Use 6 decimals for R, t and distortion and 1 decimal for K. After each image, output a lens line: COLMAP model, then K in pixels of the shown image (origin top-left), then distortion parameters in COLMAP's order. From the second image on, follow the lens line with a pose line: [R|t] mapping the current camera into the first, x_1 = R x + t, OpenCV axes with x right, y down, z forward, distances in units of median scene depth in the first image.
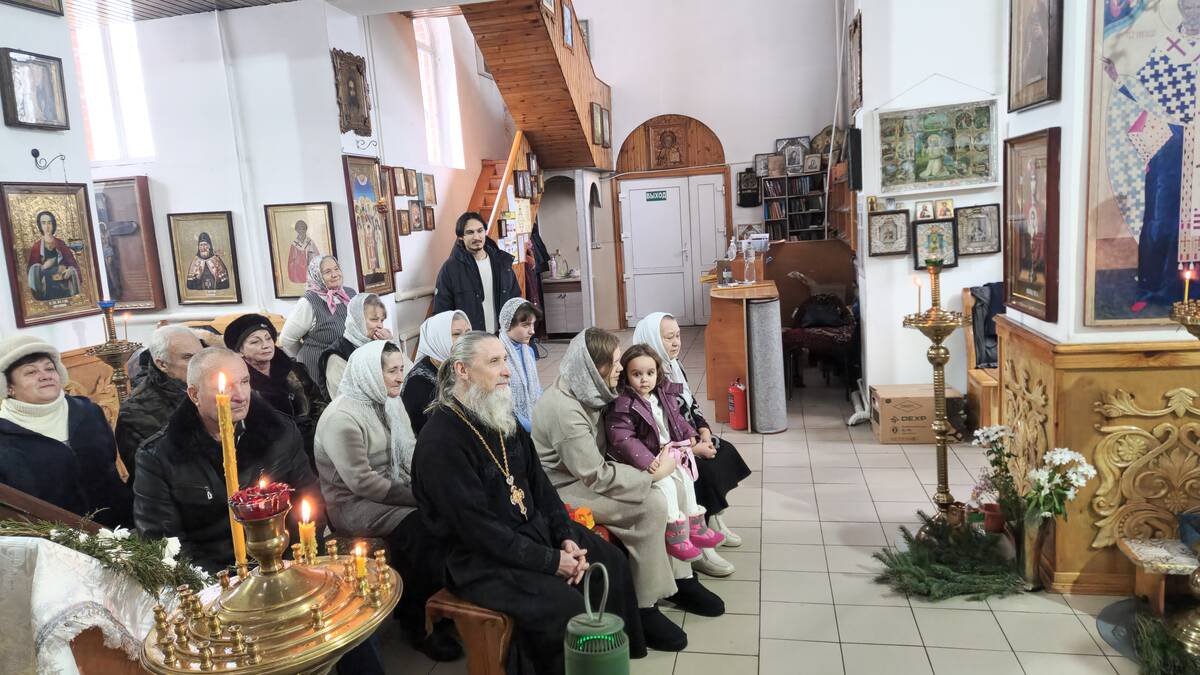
lens RADIAL K [[794.6, 0, 598.3], [0, 794.6, 337.1], [0, 0, 1]] dist [0.077877, -0.077258]
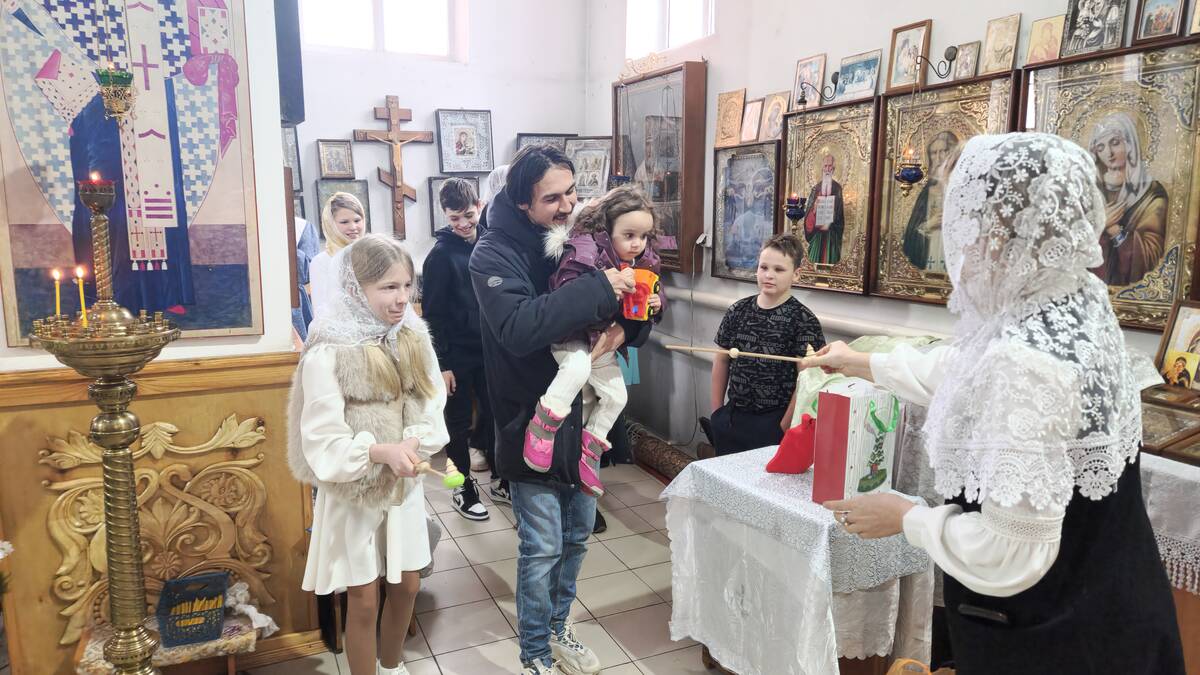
lens RADIAL K [[794.6, 0, 597.5], [0, 794.6, 338.3], [0, 0, 1]] dist [0.077877, -0.077258]
pose [[0.794343, -0.032751, 0.606586, 0.601174], [0.024693, 0.999461, 0.021626, -0.024718], [-0.606968, -0.002200, 0.794723, 0.126411]]
